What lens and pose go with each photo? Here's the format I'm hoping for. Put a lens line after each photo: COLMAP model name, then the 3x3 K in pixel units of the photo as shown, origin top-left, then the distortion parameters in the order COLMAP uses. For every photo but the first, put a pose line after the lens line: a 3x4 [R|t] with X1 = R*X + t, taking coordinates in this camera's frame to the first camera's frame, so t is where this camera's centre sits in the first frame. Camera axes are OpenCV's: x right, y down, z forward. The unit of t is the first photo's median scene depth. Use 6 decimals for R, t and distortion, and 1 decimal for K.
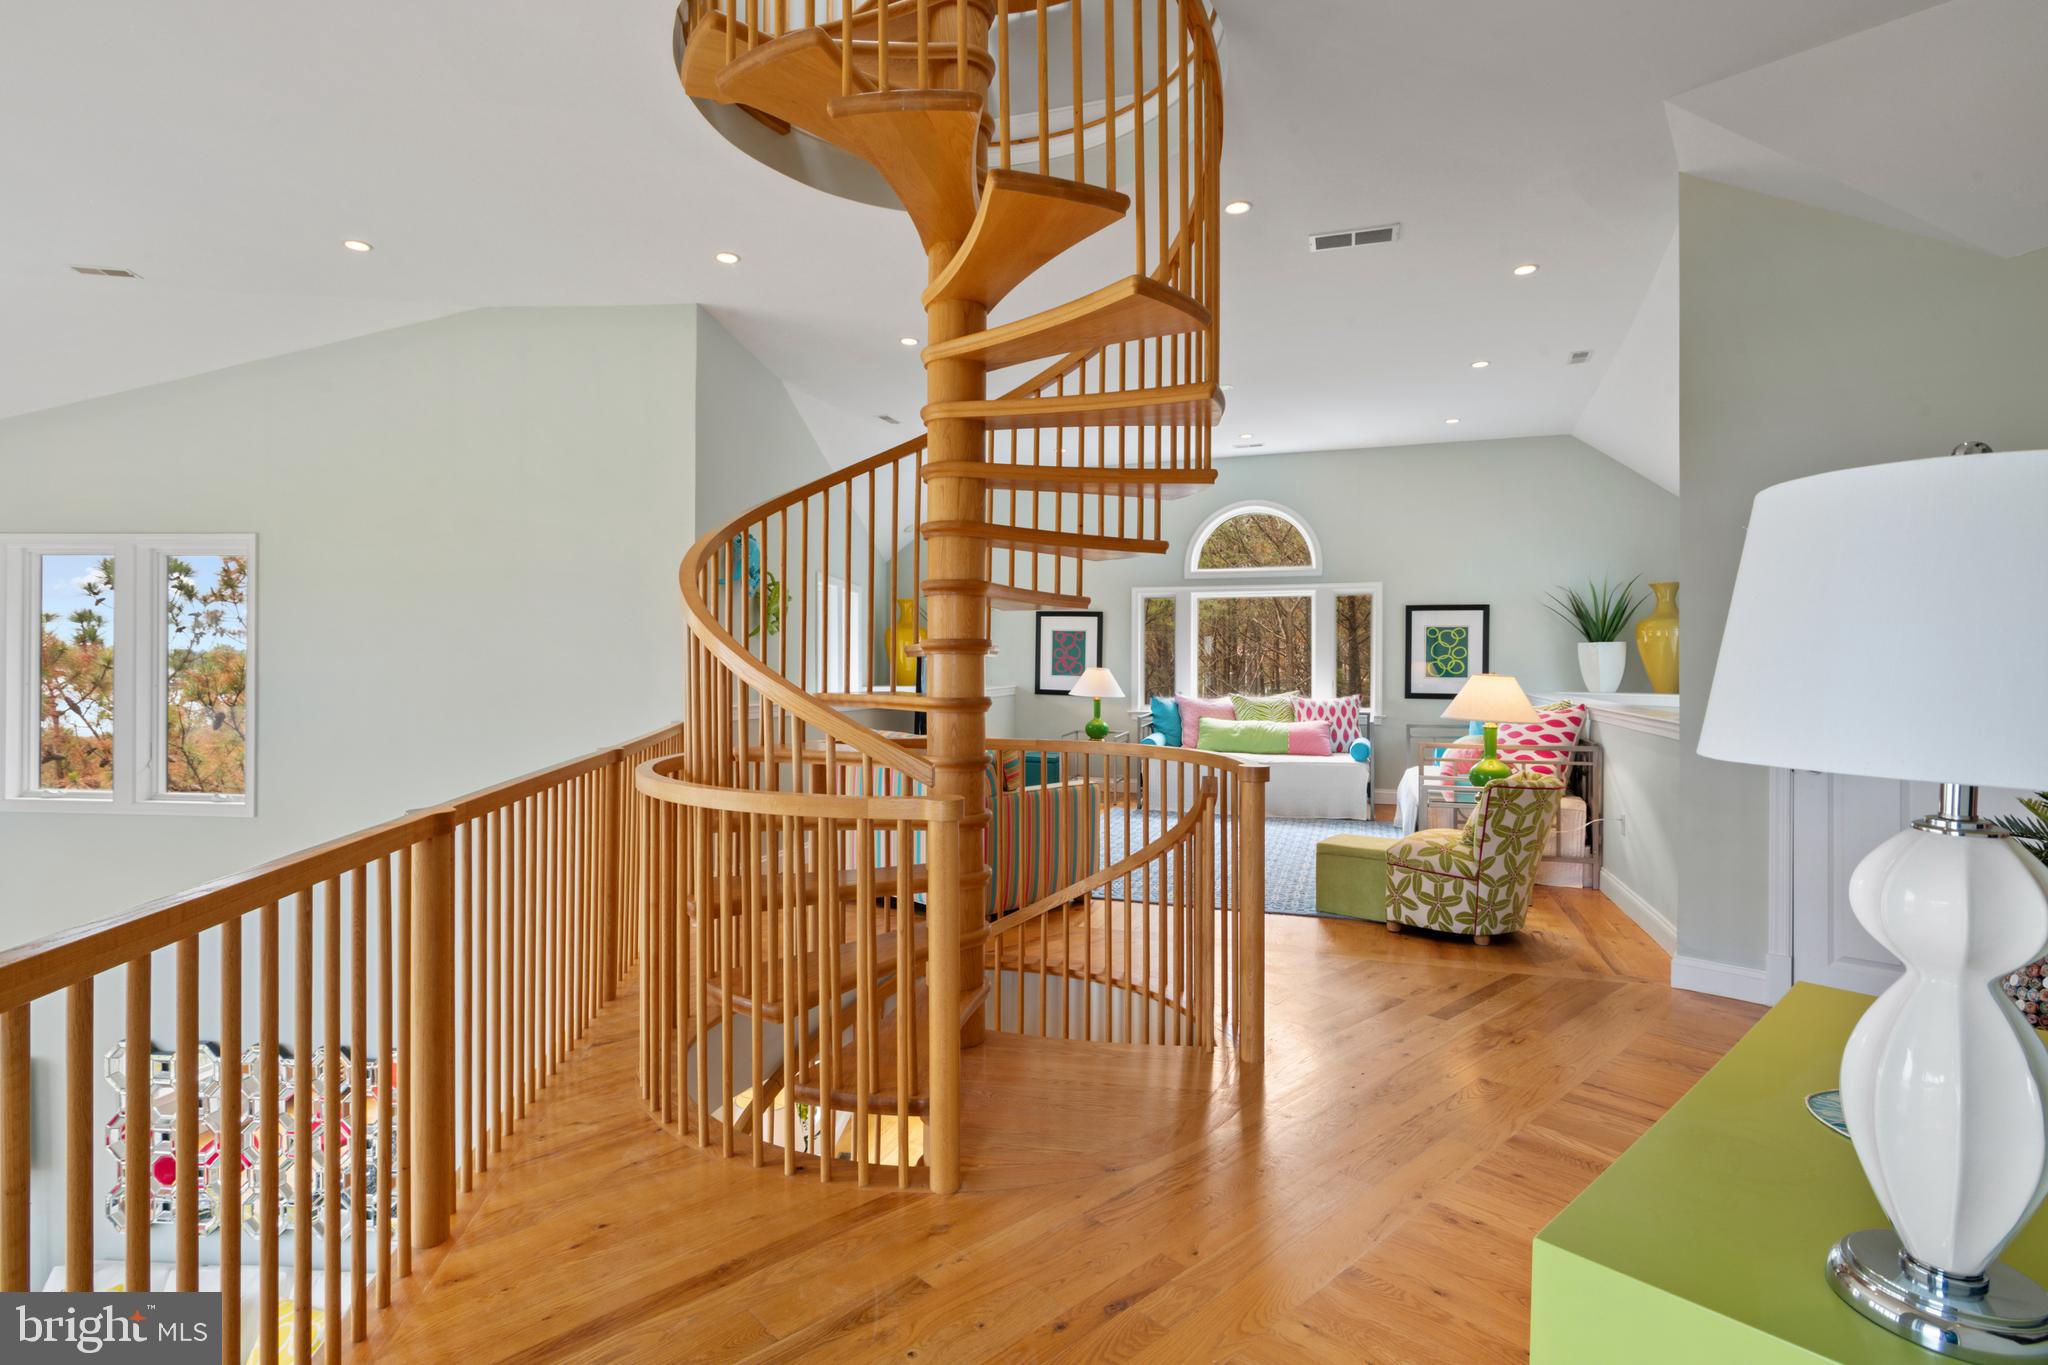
lens RADIAL K [[1005.7, 0, 1026.2], [0, 1005.7, 673.4], [0, 0, 1]] dist [-0.011848, -0.001024]
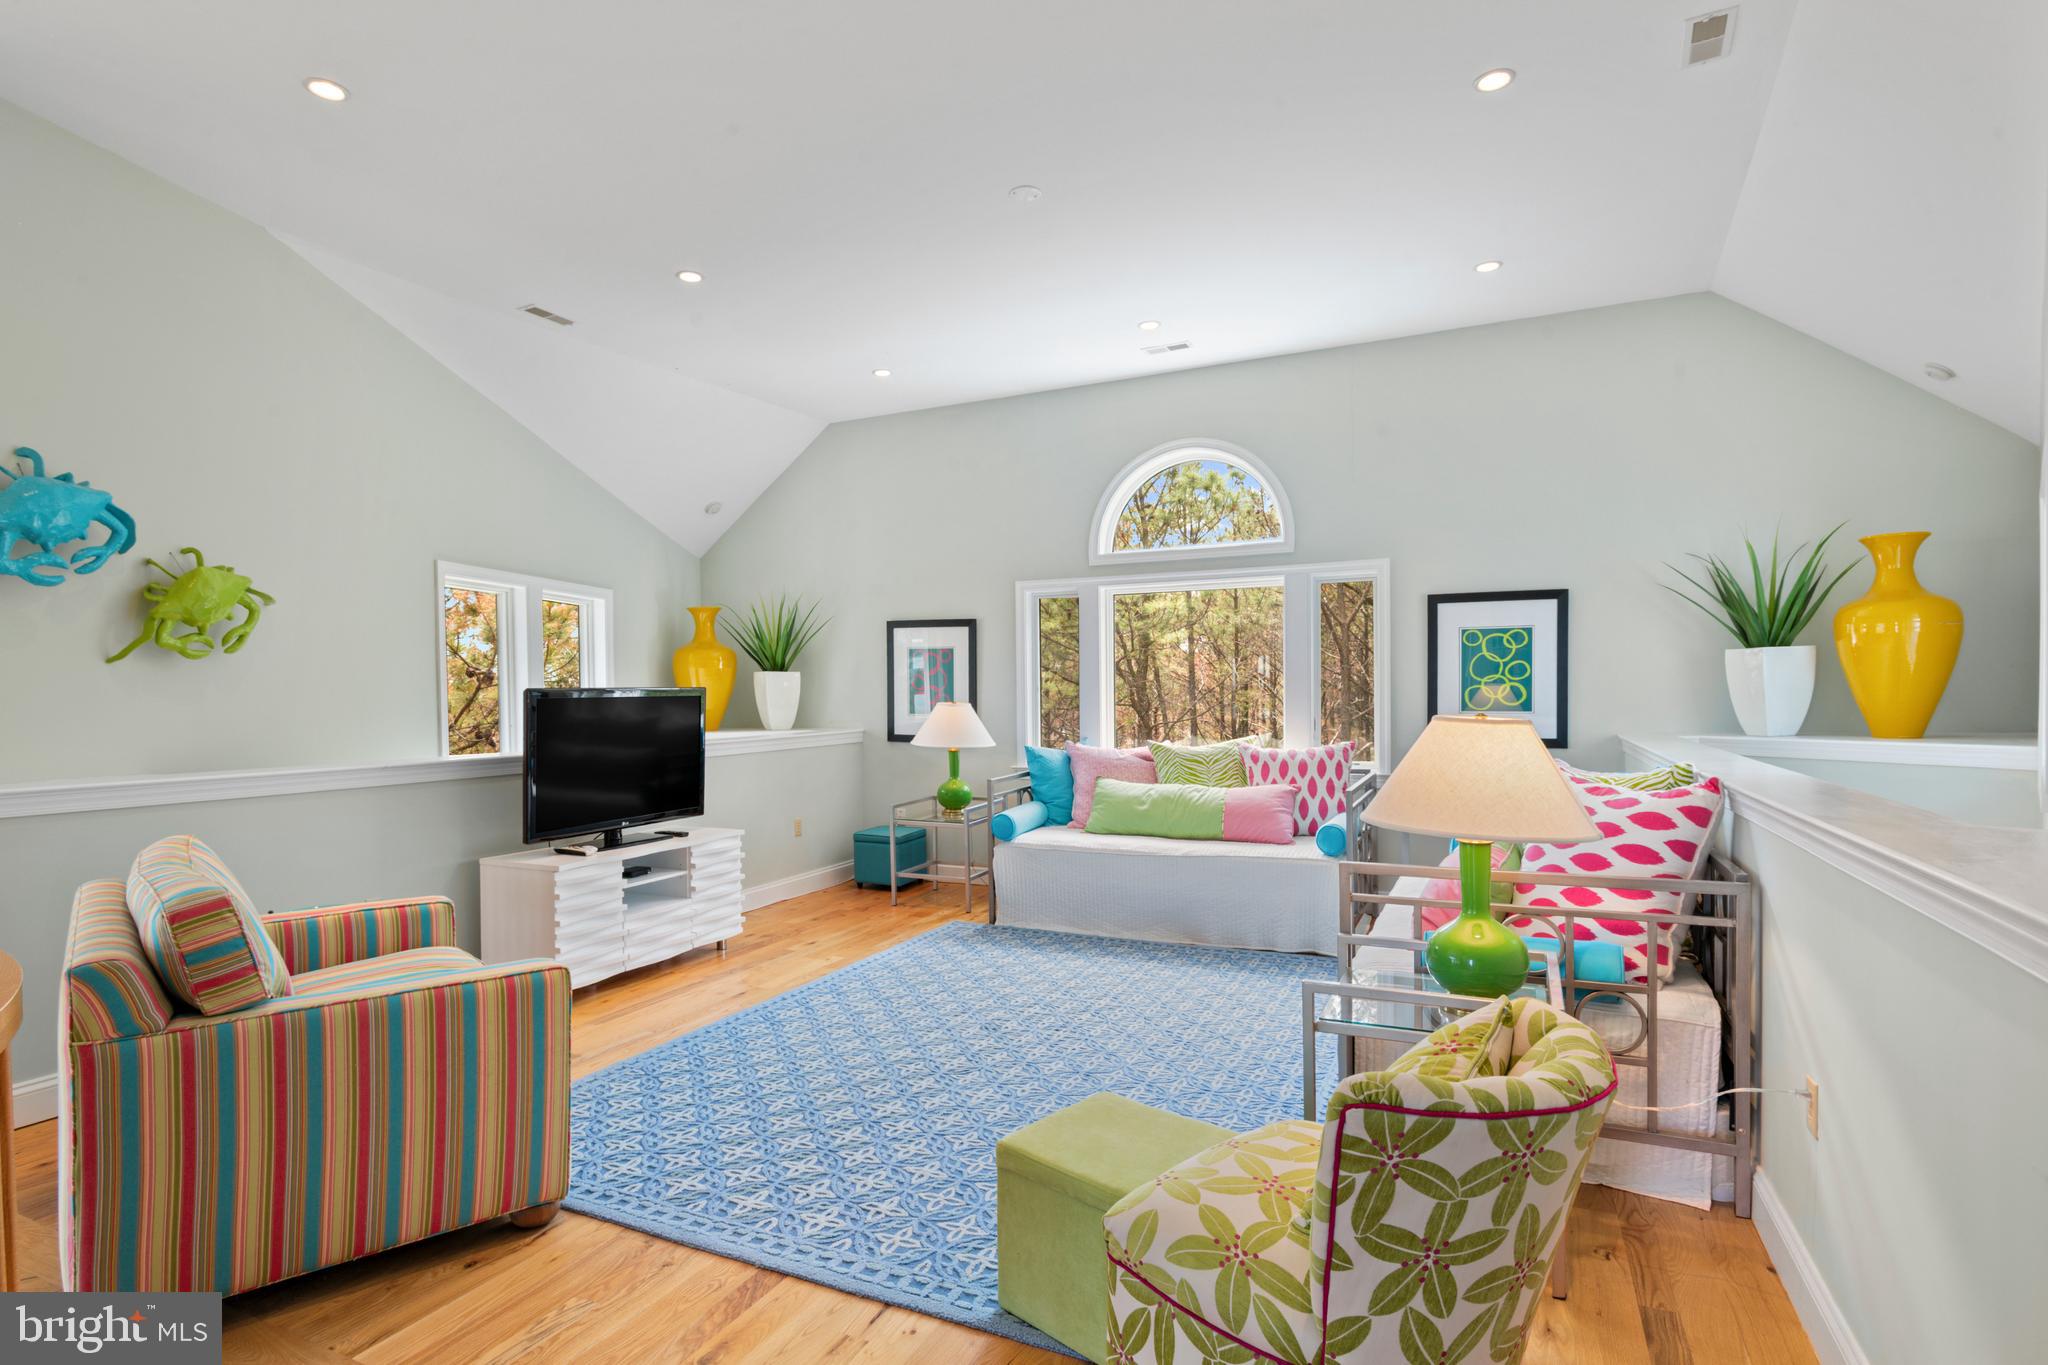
lens RADIAL K [[1025.0, 0, 1026.3], [0, 1025.0, 721.9], [0, 0, 1]] dist [-0.012335, -0.000435]
pose [[0.993132, -0.011089, -0.116475, 0.226784], [0.013247, 0.999754, 0.017769, -0.004920], [0.116249, -0.019190, 0.993035, 0.383352]]
